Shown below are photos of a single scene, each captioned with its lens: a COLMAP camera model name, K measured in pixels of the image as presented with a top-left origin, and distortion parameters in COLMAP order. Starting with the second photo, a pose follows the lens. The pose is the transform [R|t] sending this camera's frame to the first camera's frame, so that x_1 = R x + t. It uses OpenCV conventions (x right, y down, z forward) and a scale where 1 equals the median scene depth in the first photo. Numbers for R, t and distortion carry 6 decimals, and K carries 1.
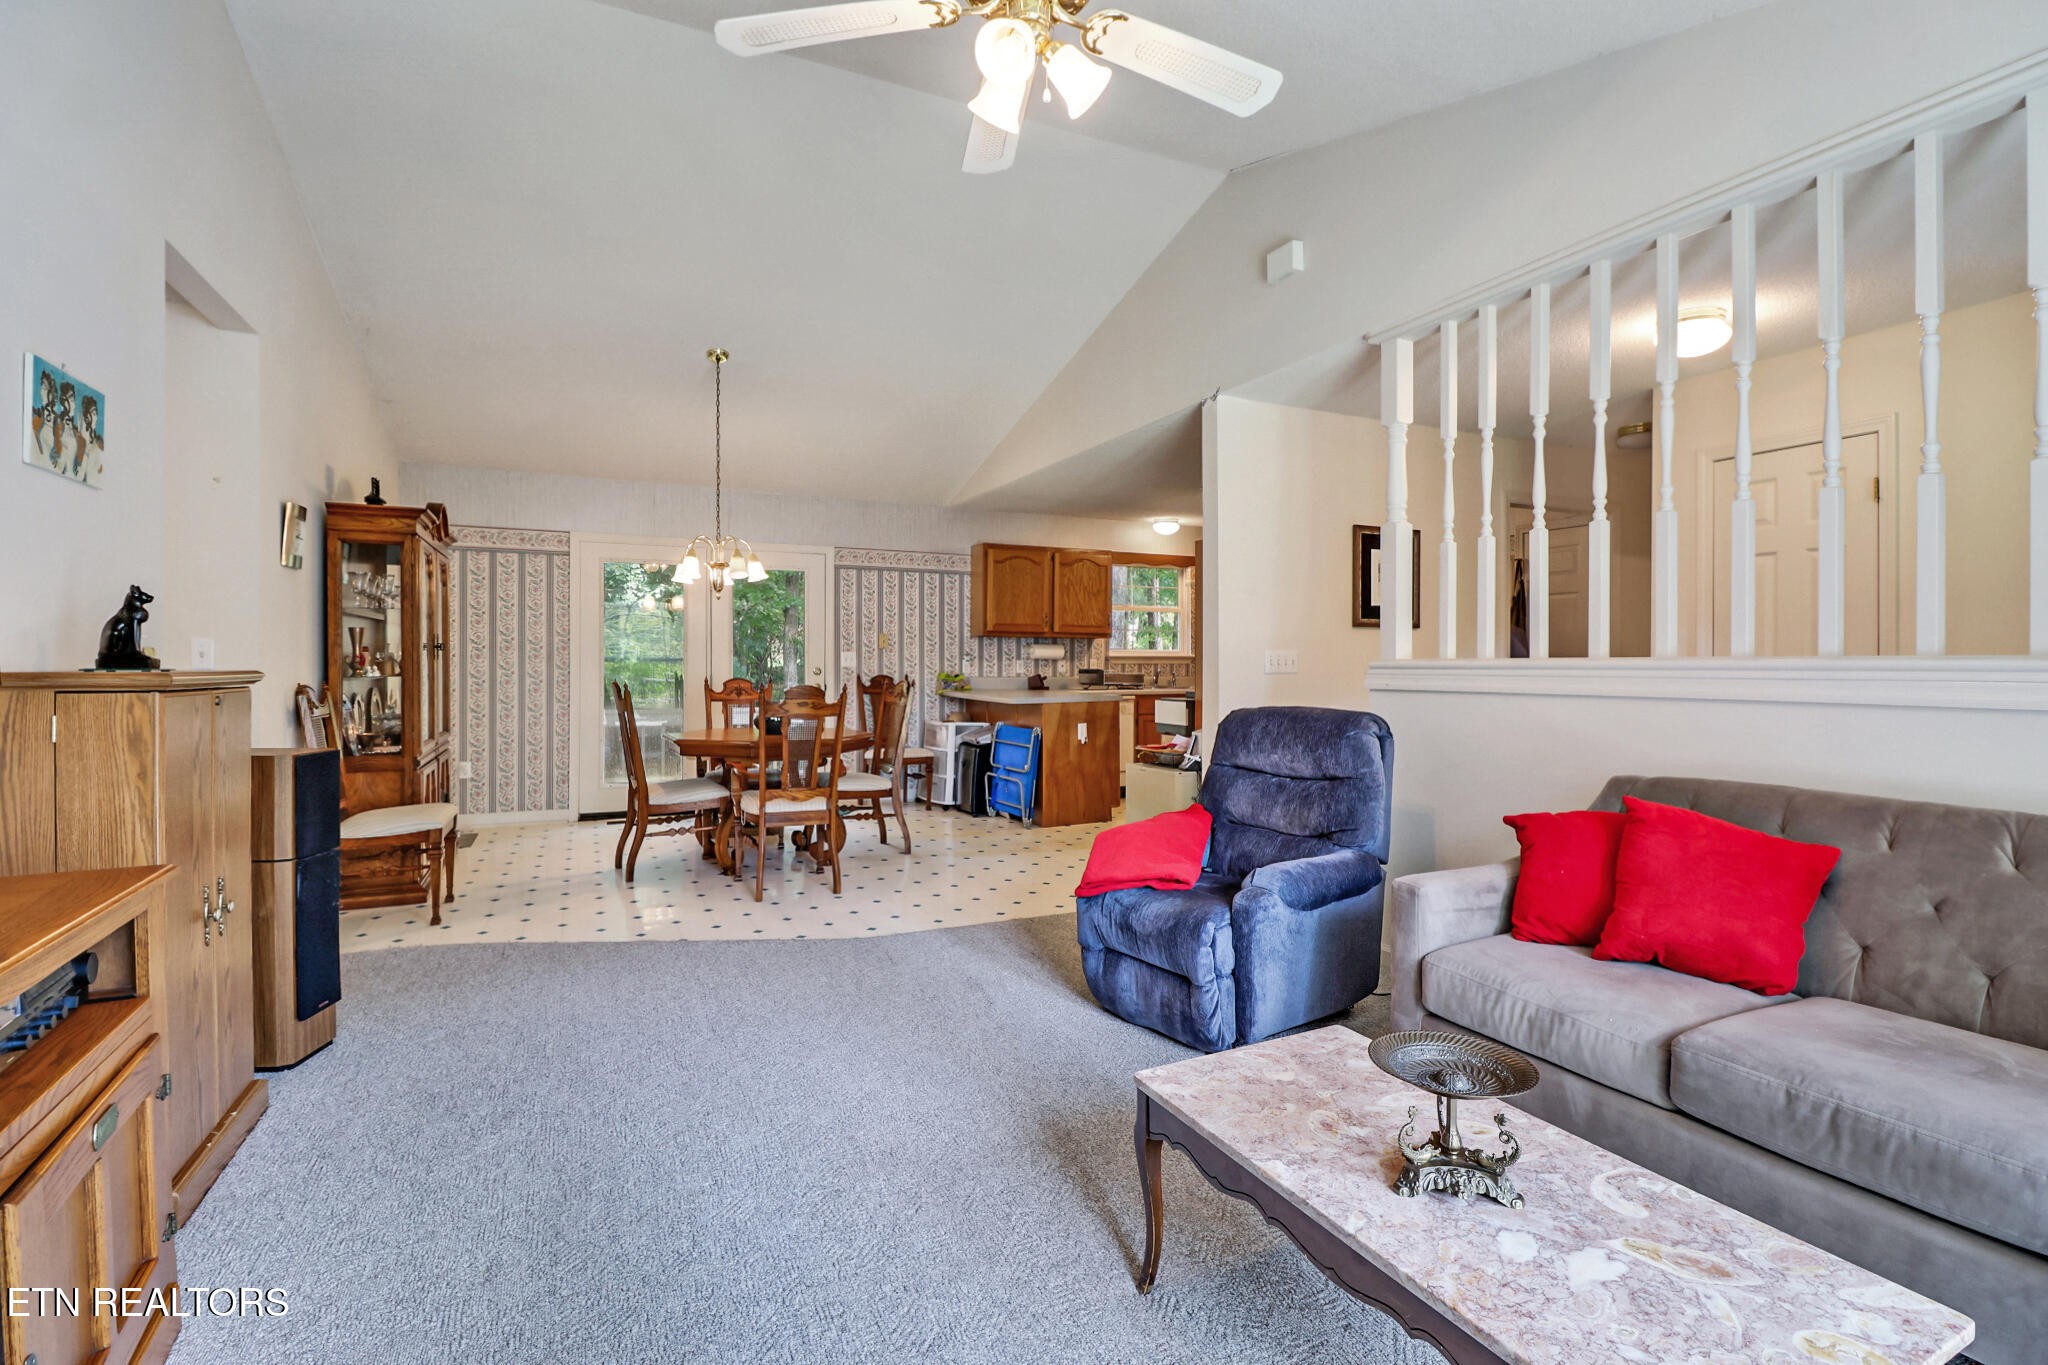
lens RADIAL K [[956.7, 0, 1029.6], [0, 956.7, 643.3], [0, 0, 1]] dist [0.012485, -0.012115]
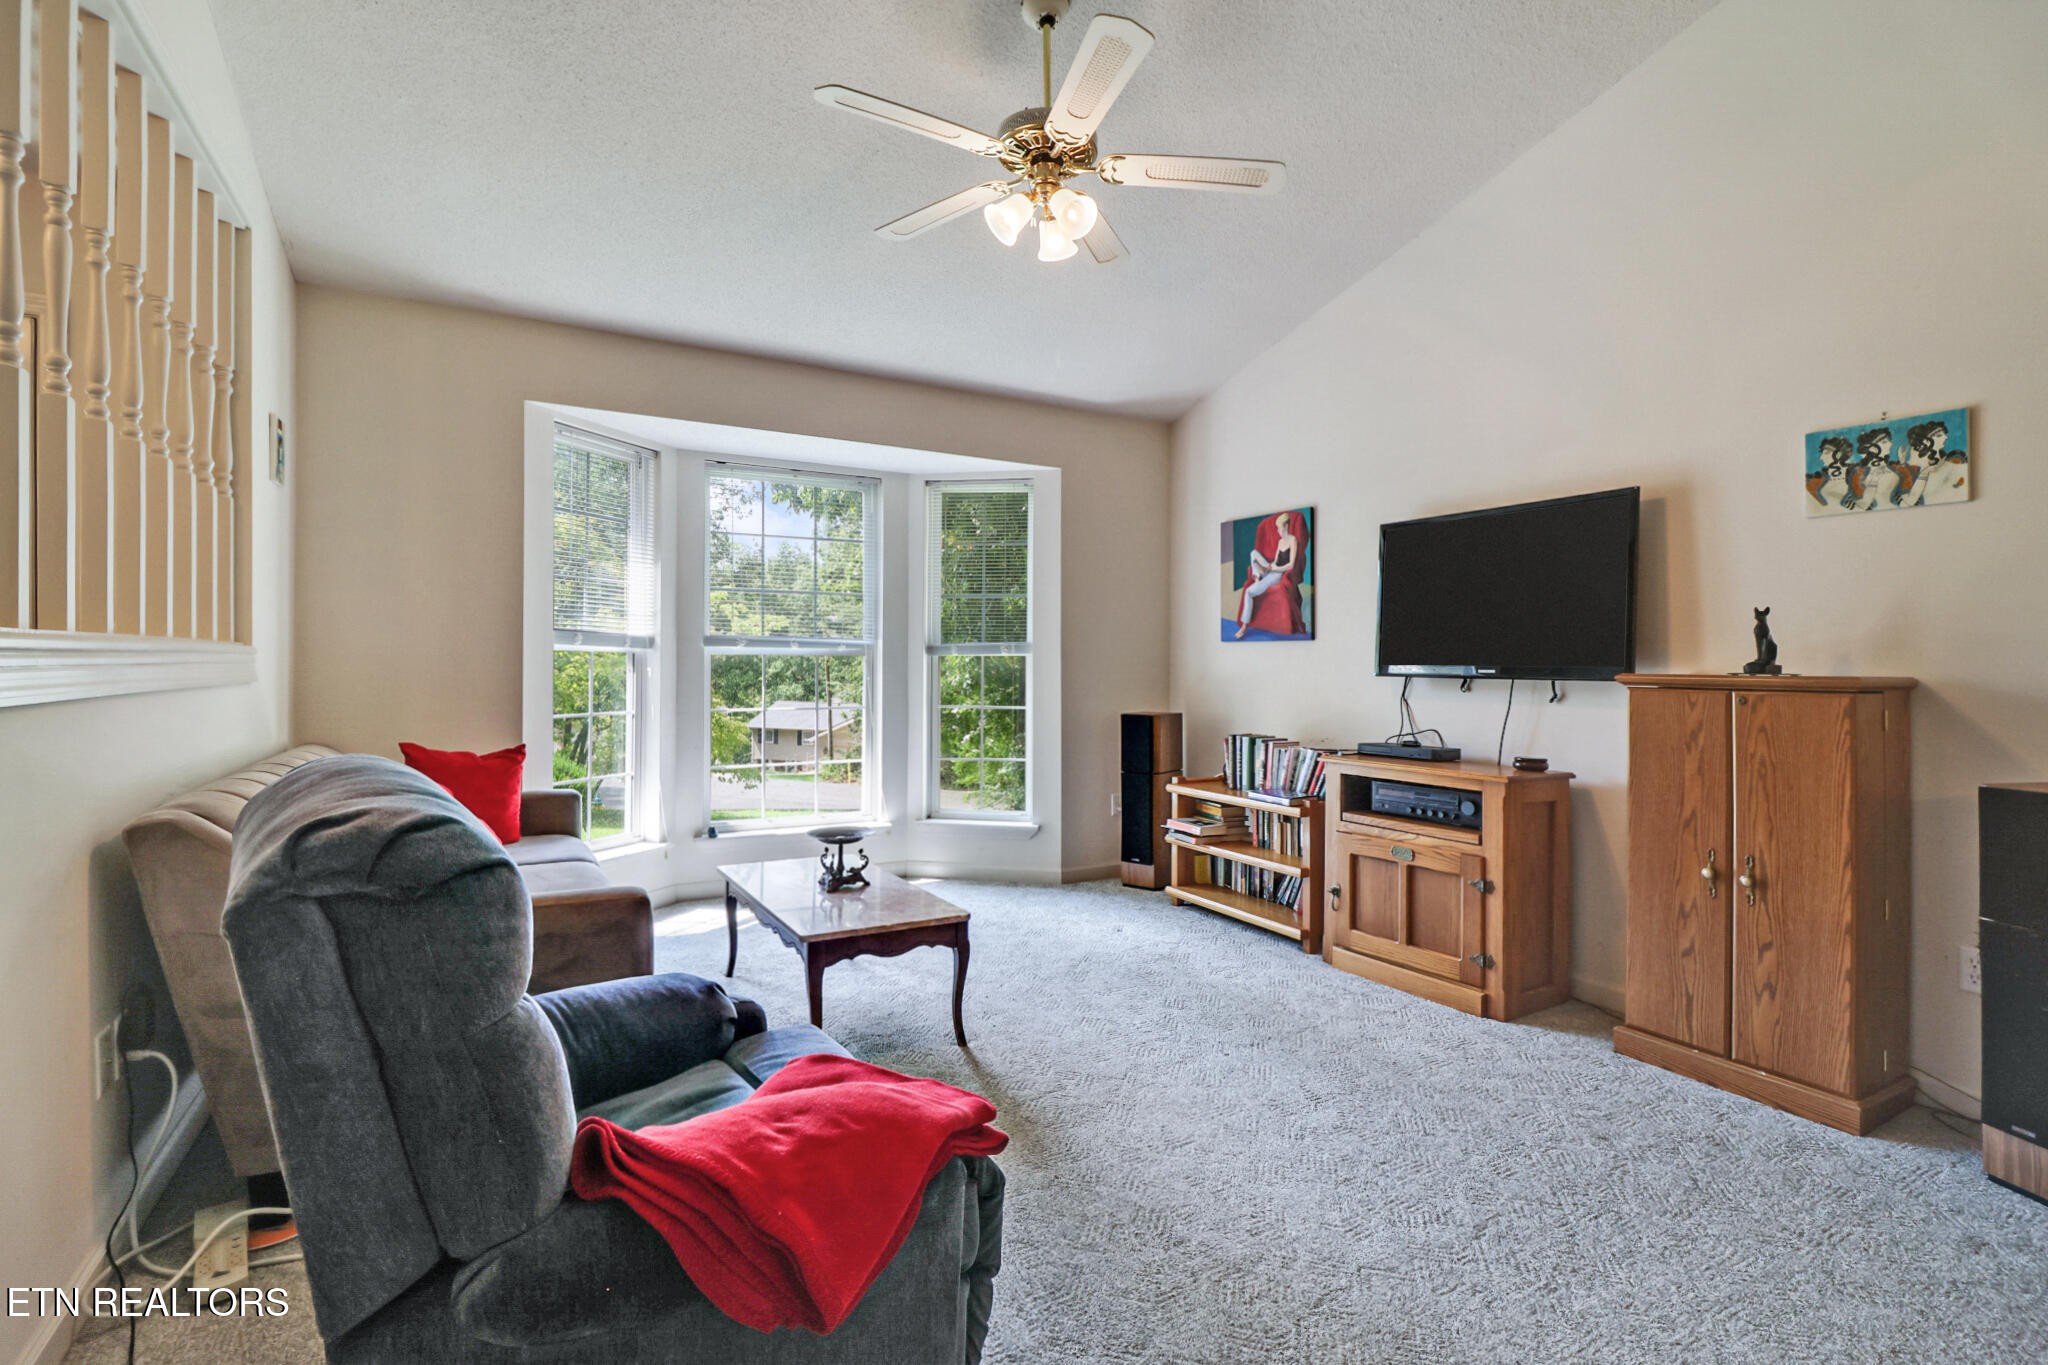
lens RADIAL K [[954.3, 0, 1038.3], [0, 954.3, 653.9], [0, 0, 1]] dist [0.010206, -0.011663]
pose [[-0.996870, -0.012918, -0.078002, 0.035051], [-0.010526, 0.999464, -0.031006, 0.016656], [0.078361, -0.030088, -0.996471, 0.722843]]
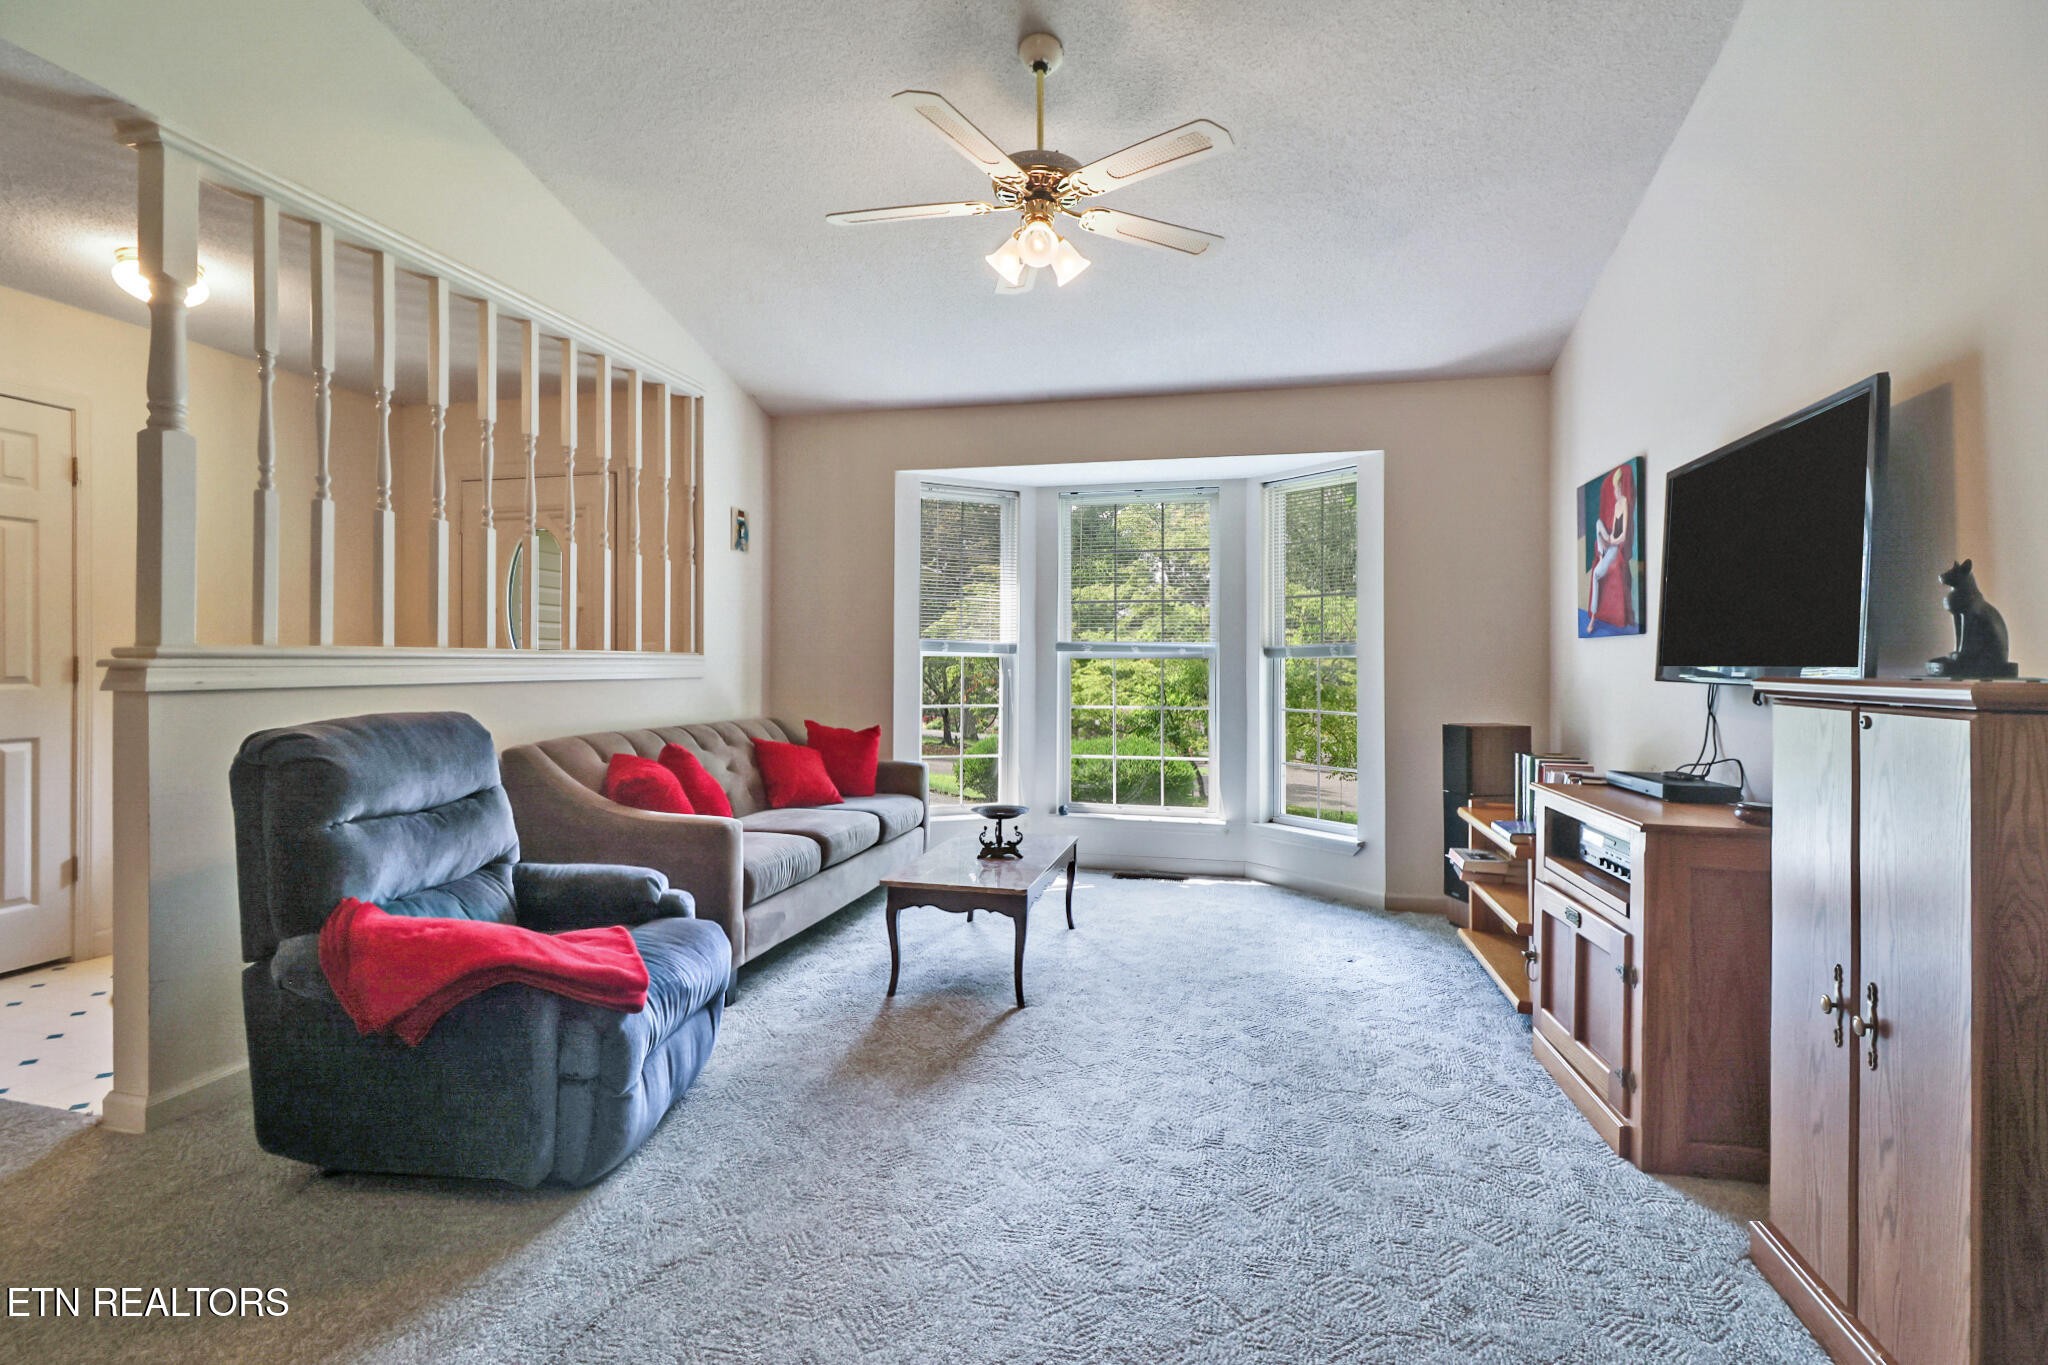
lens RADIAL K [[954.3, 0, 1038.3], [0, 954.3, 653.9], [0, 0, 1]] dist [0.010206, -0.011663]
pose [[-0.784996, -0.002806, 0.619494, -0.277582], [-0.022827, 0.999442, -0.024398, 0.014443], [-0.619080, -0.033294, -0.784622, 0.660317]]
